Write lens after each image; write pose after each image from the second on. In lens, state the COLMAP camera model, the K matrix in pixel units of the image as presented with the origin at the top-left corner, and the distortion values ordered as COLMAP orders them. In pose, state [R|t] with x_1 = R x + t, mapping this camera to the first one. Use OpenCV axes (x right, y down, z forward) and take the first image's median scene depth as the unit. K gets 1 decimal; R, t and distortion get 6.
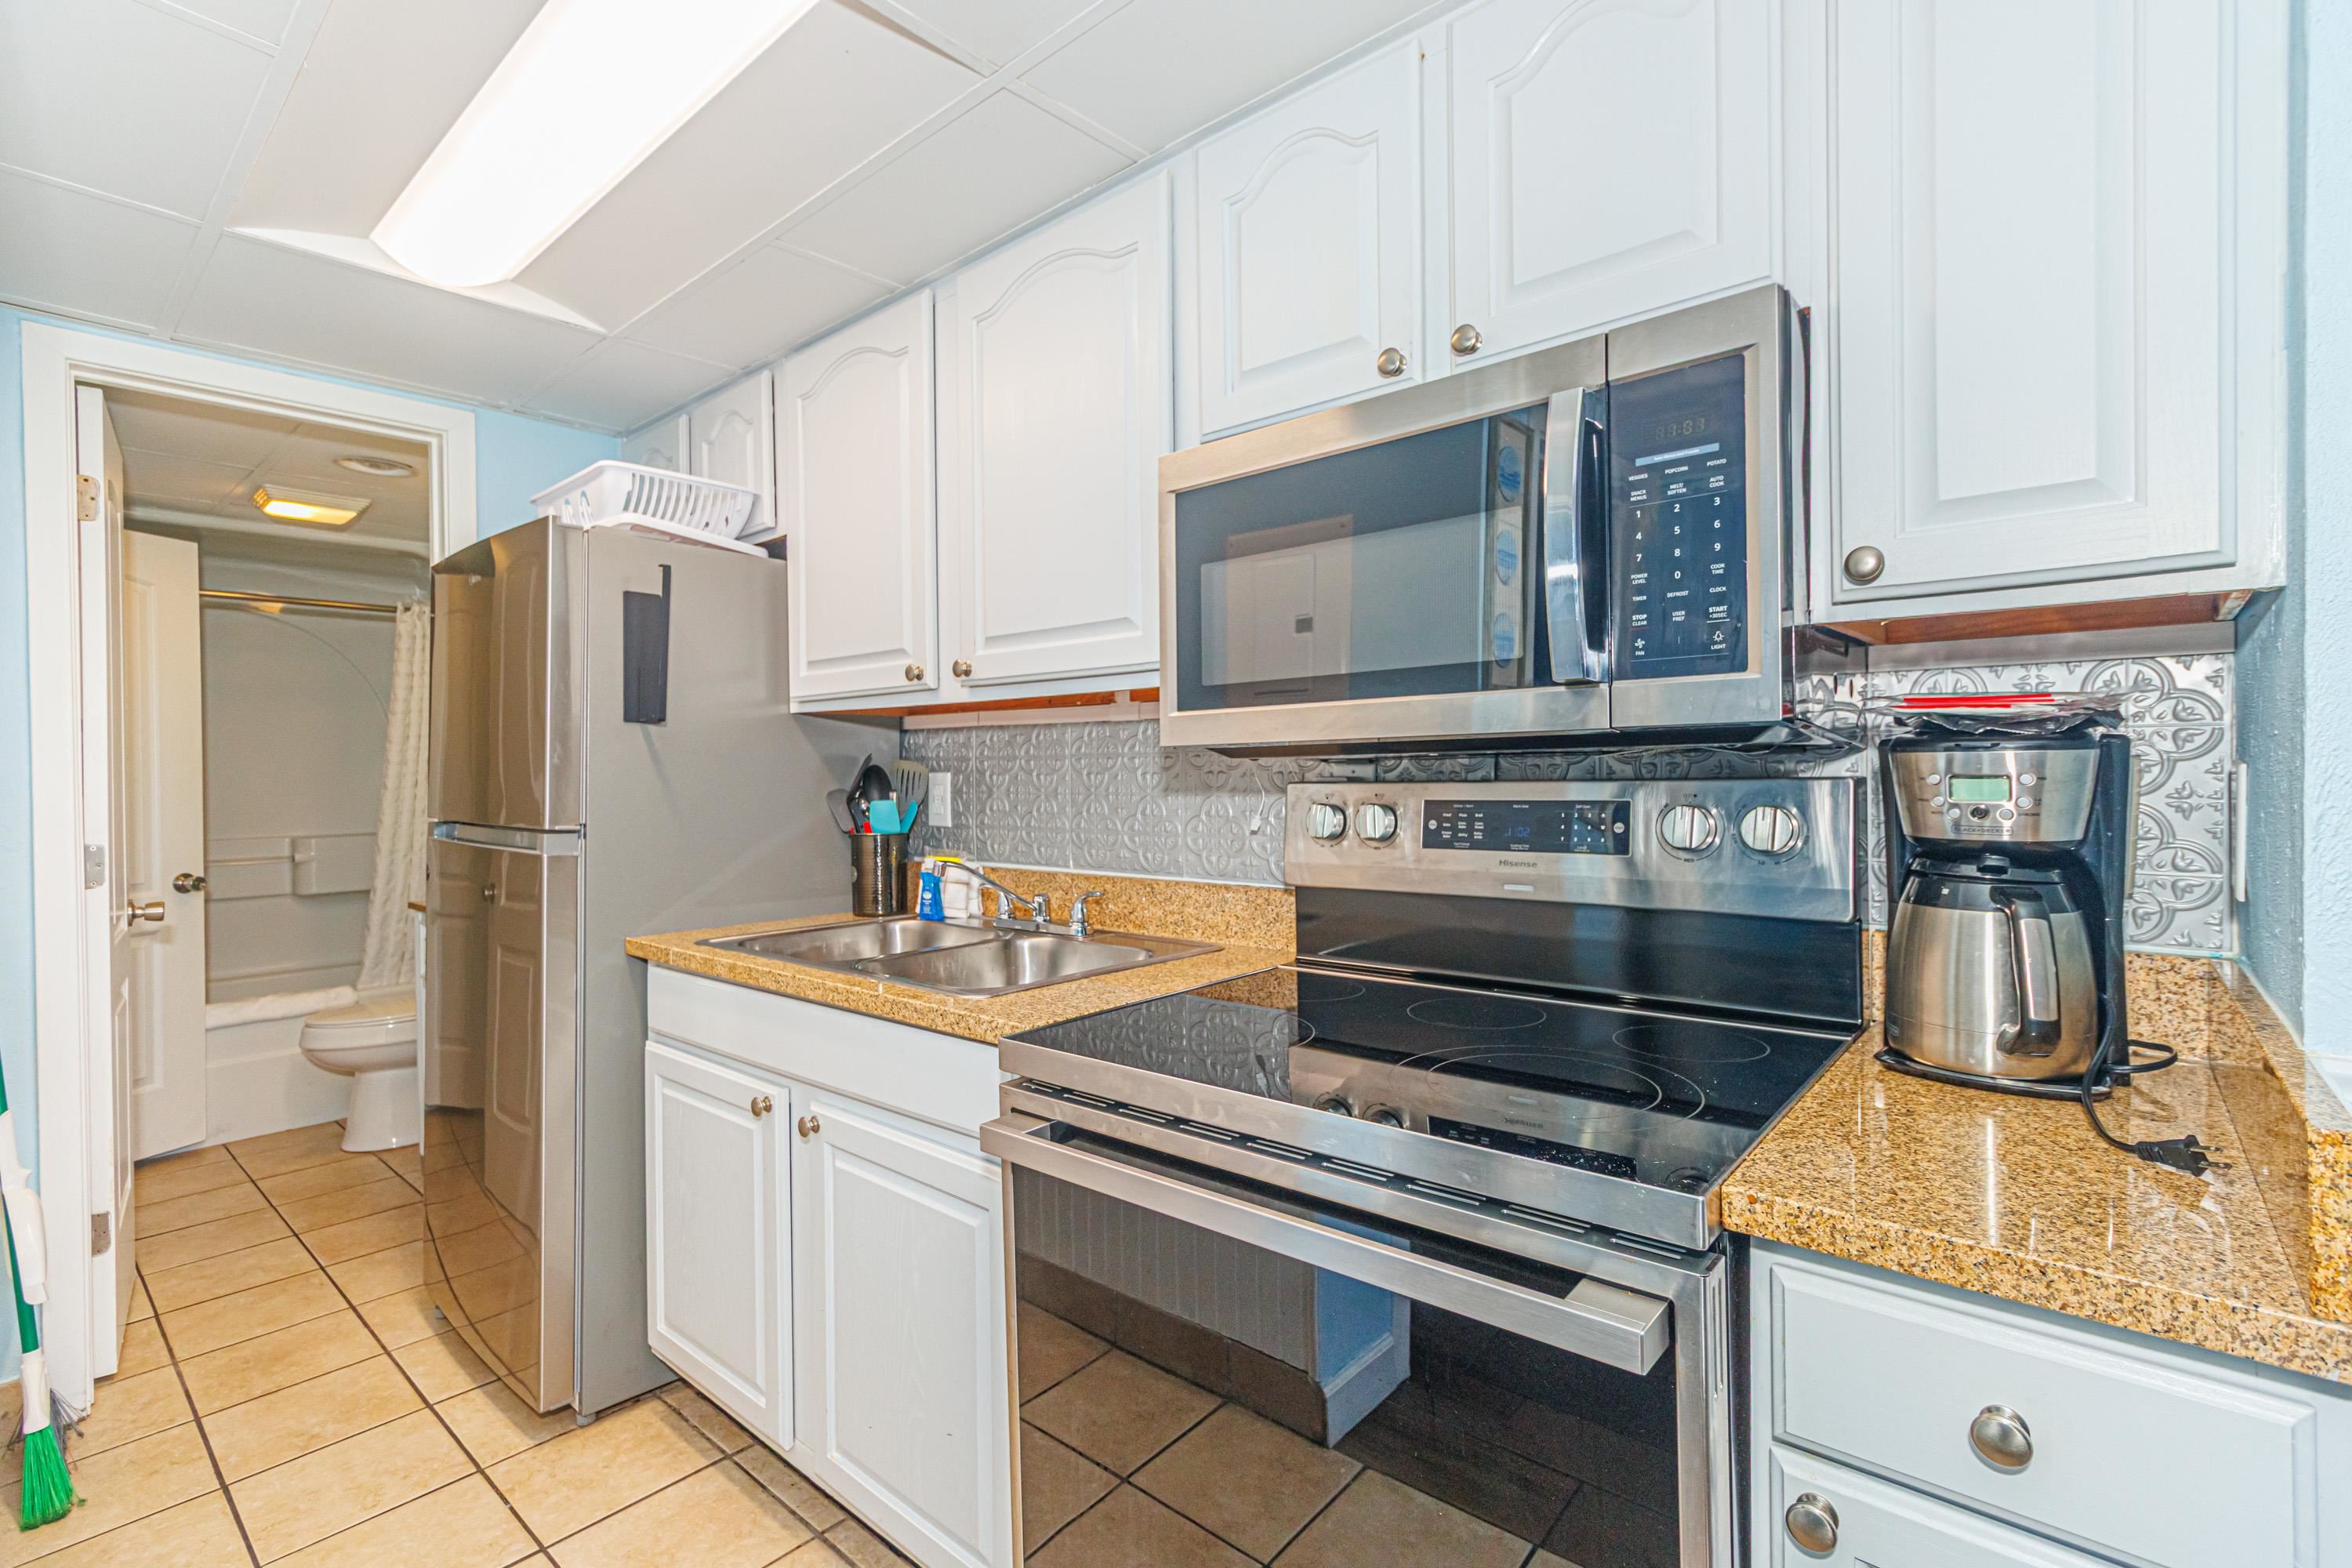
lens RADIAL K [[1090.7, 0, 1165.3], [0, 1090.7, 775.5], [0, 0, 1]] dist [0.005605, 0.000895]
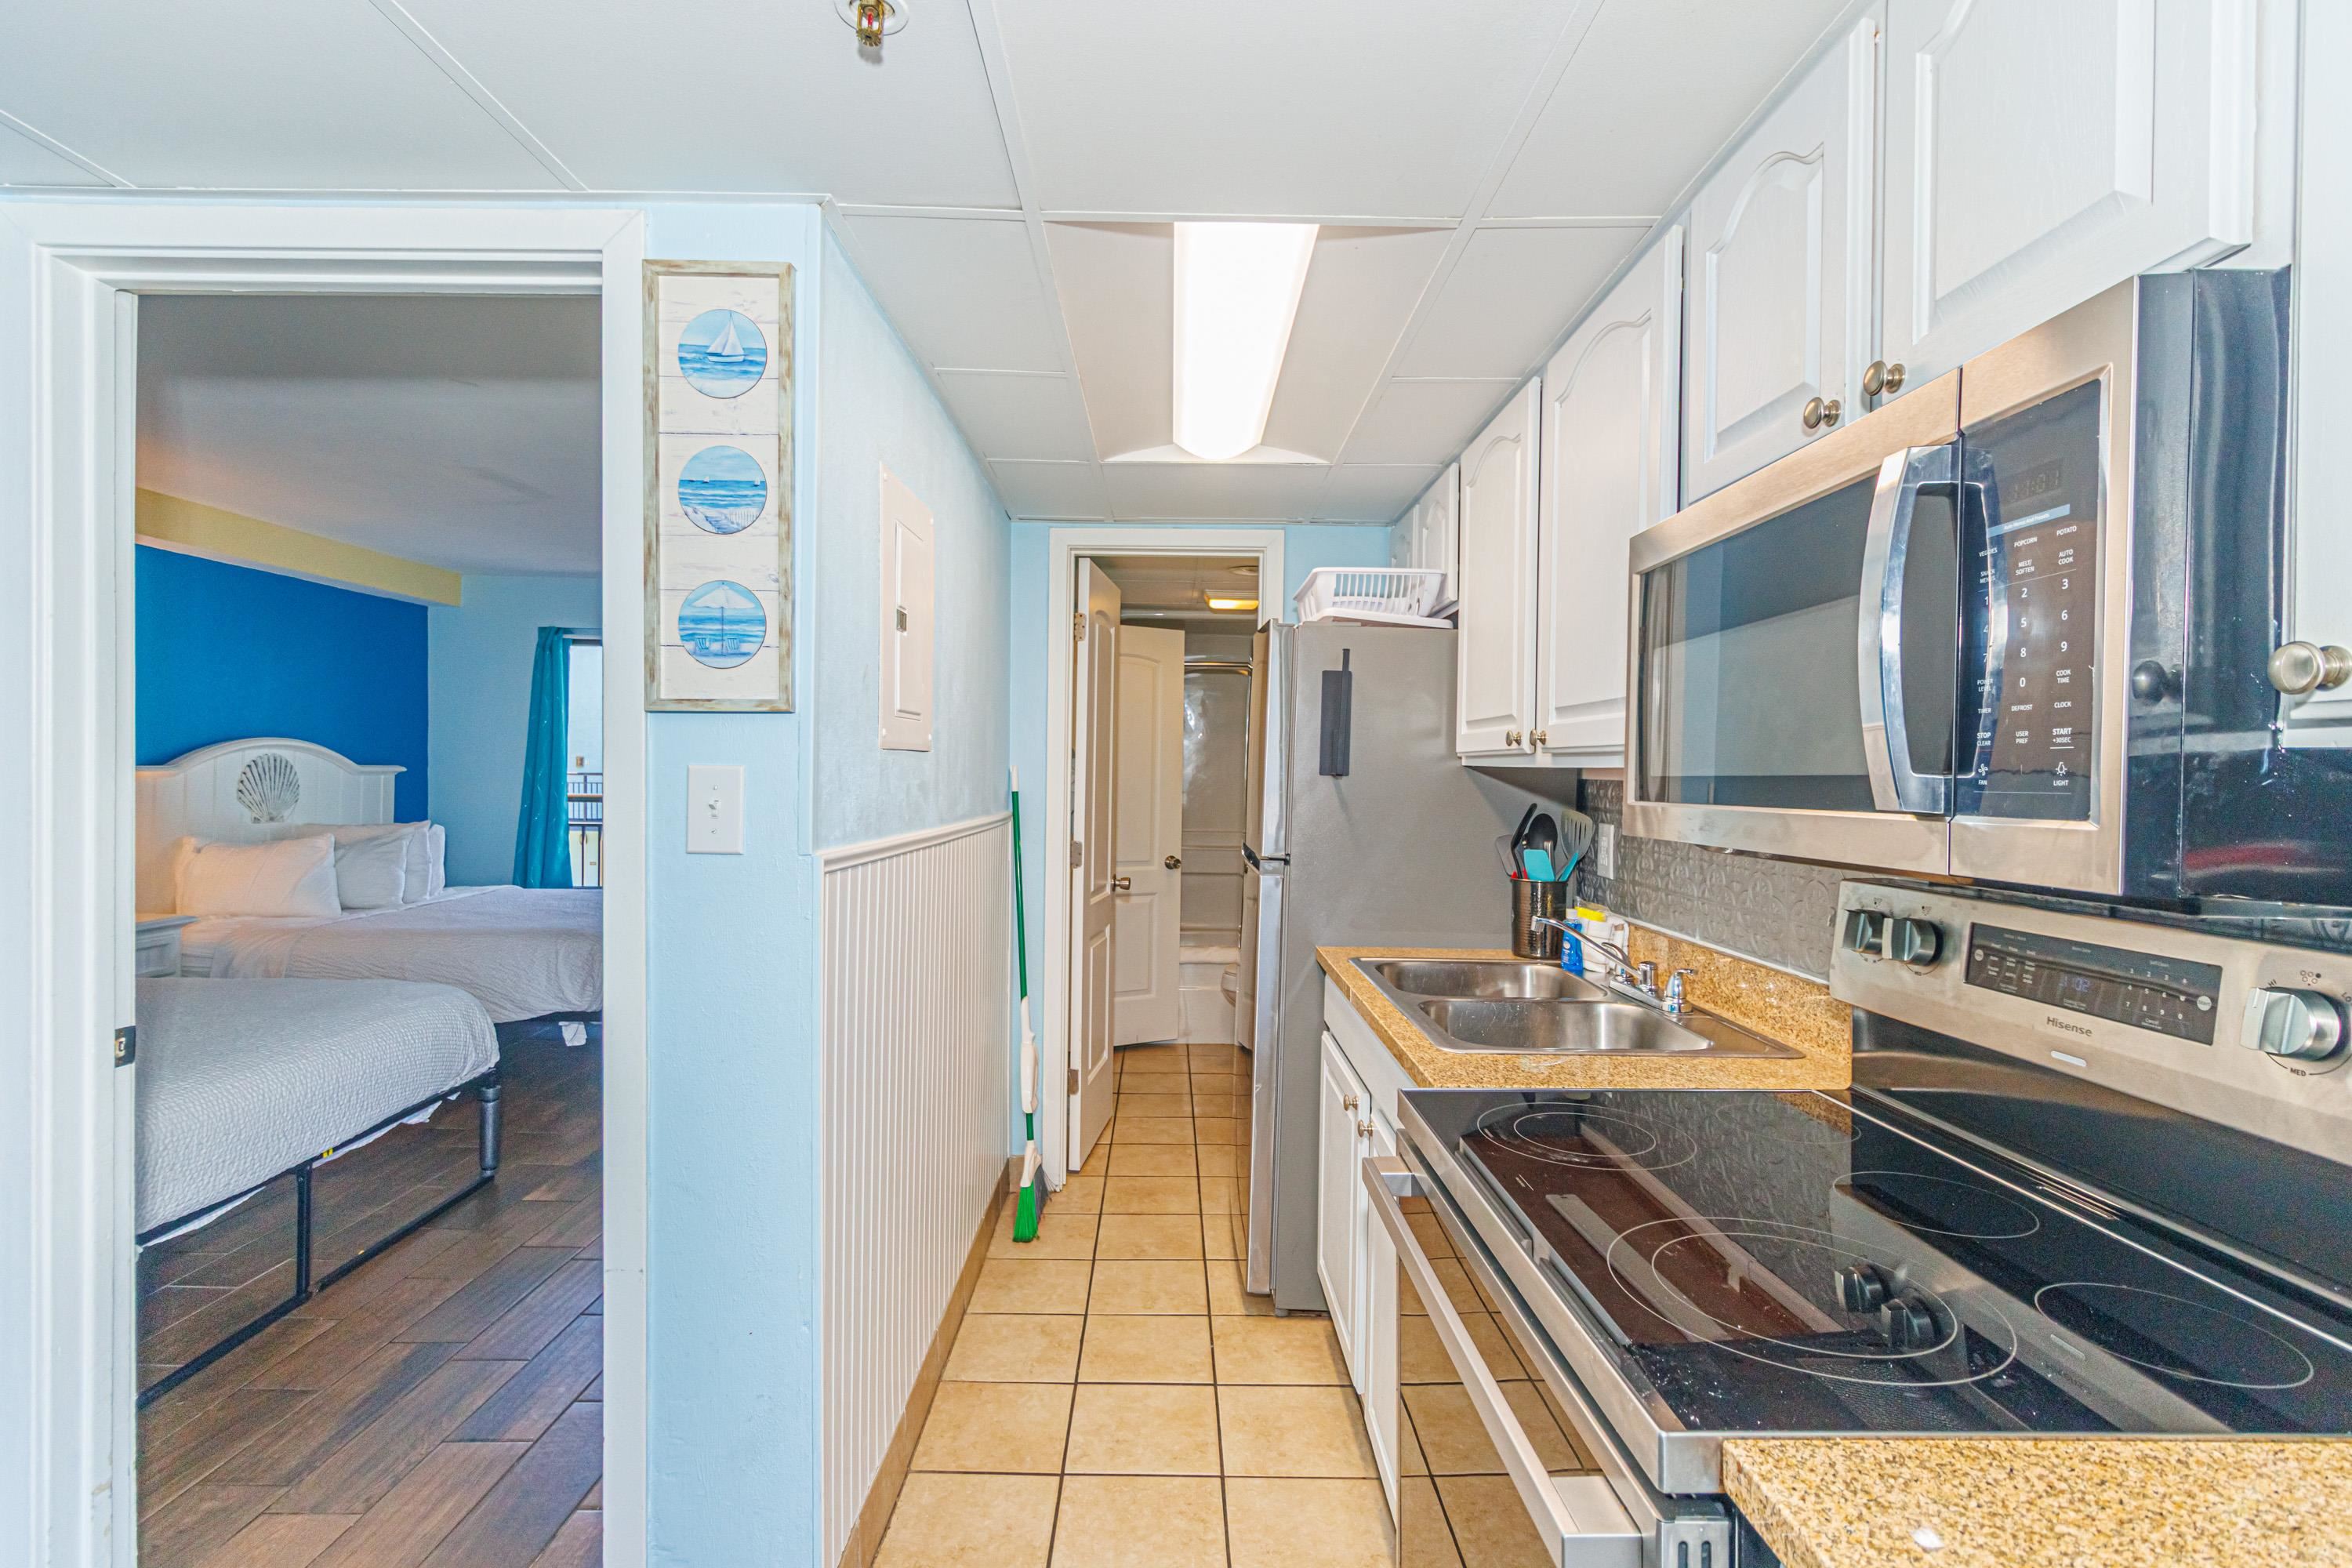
lens RADIAL K [[1084.0, 0, 1170.4], [0, 1084.0, 781.5], [0, 0, 1]] dist [0.004317, 0.000467]
pose [[0.669956, 0.028711, -0.741845, 0.337776], [-0.026317, 0.999542, 0.014918, -0.059489], [0.741934, 0.009528, 0.670405, 0.036247]]
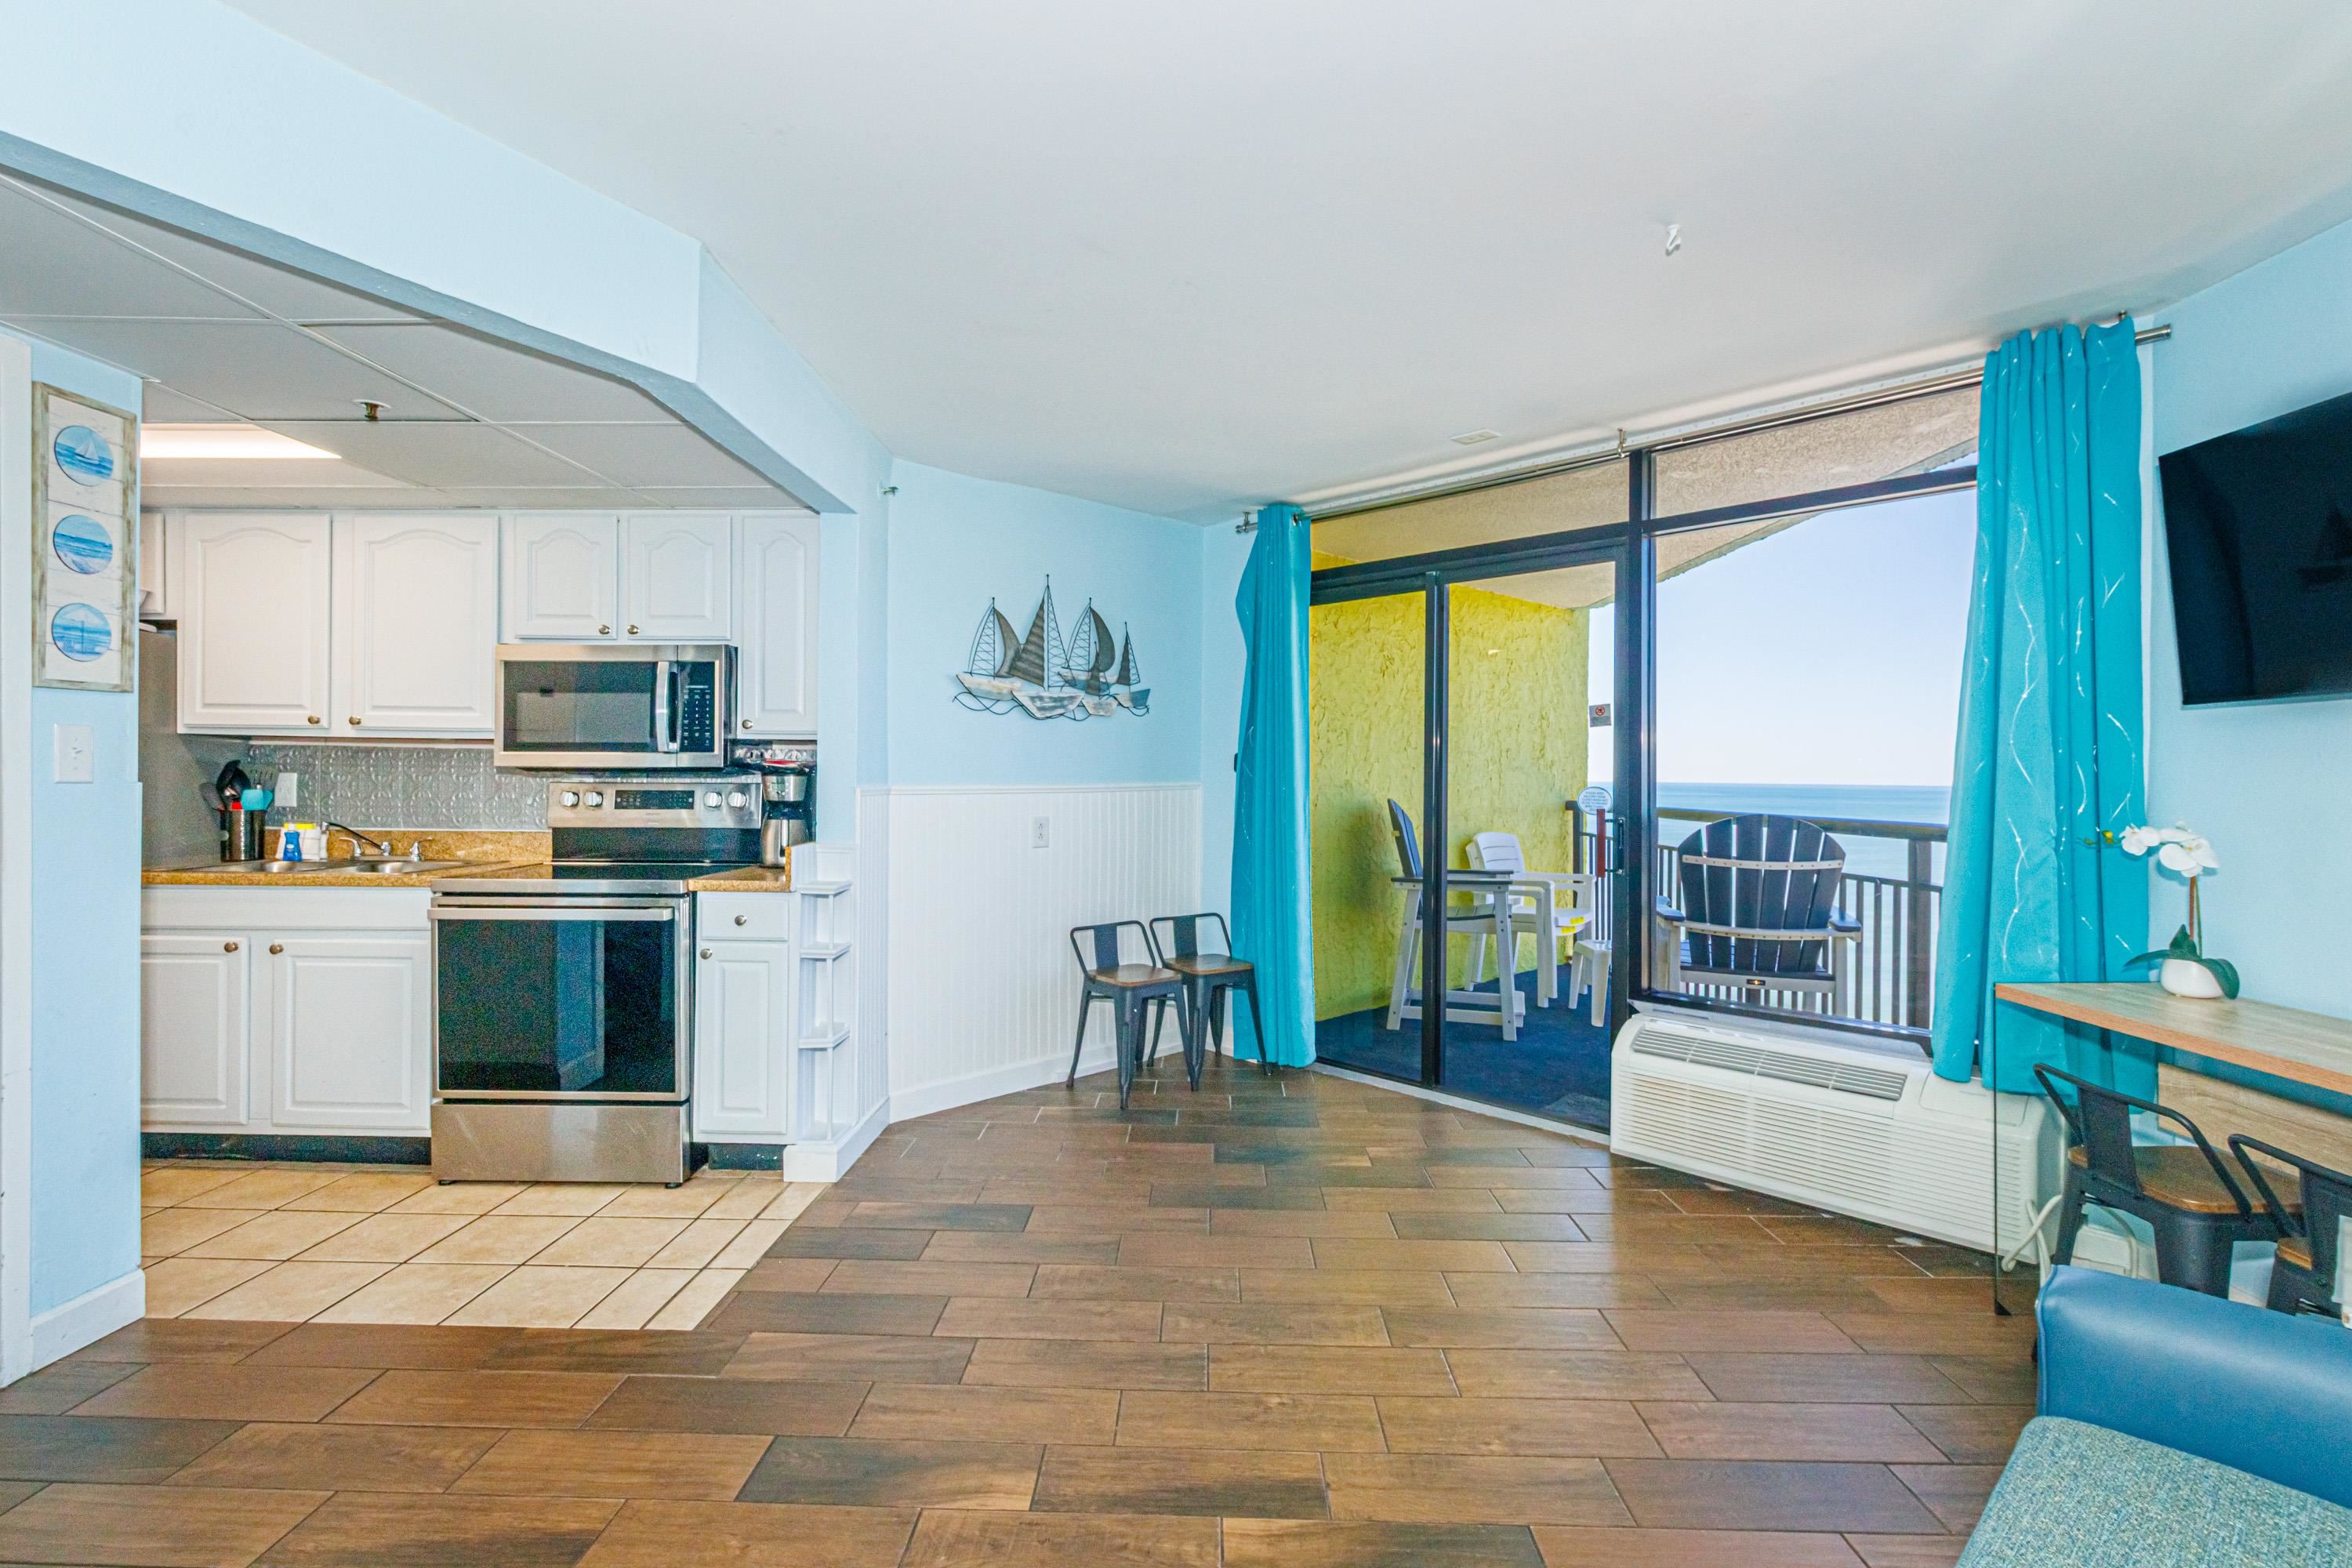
lens RADIAL K [[1084.0, 0, 1170.4], [0, 1084.0, 781.5], [0, 0, 1]] dist [0.004317, 0.000467]
pose [[0.766007, 0.016865, 0.642611, -0.302701], [-0.016466, 0.999843, -0.006614, -0.001081], [-0.642621, -0.005515, 0.766164, -1.348967]]
